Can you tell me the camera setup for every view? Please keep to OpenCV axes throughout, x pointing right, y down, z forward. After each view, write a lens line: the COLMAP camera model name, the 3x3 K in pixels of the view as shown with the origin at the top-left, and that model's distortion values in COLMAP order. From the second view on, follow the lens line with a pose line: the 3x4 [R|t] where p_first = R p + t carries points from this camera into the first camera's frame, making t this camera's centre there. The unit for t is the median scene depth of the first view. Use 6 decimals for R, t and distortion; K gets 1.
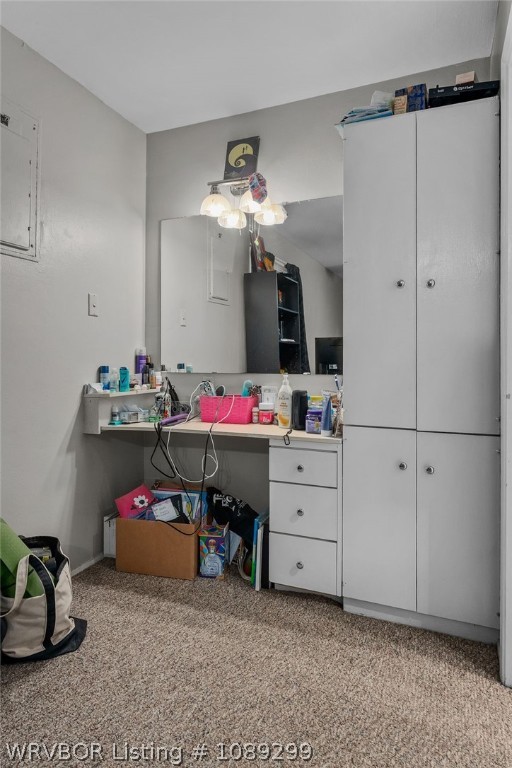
lens RADIAL K [[449.8, 0, 255.8], [0, 449.8, 360.0], [0, 0, 1]] dist [0.002281, 0.000242]
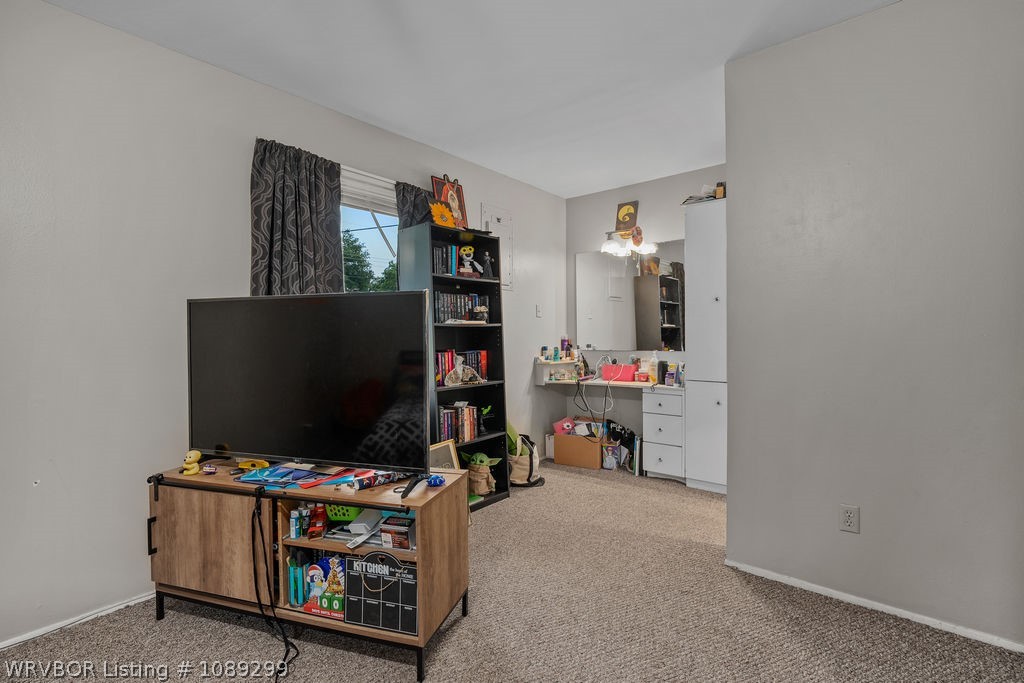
lens RADIAL K [[464.0, 0, 511.3], [0, 464.0, 337.3], [0, 0, 1]] dist [-0.000621, 0.000478]
pose [[0.950390, -0.009845, -0.310905, 0.092151], [0.009905, 0.999950, -0.001388, -0.020272], [0.310903, -0.001760, 0.950440, -0.738545]]
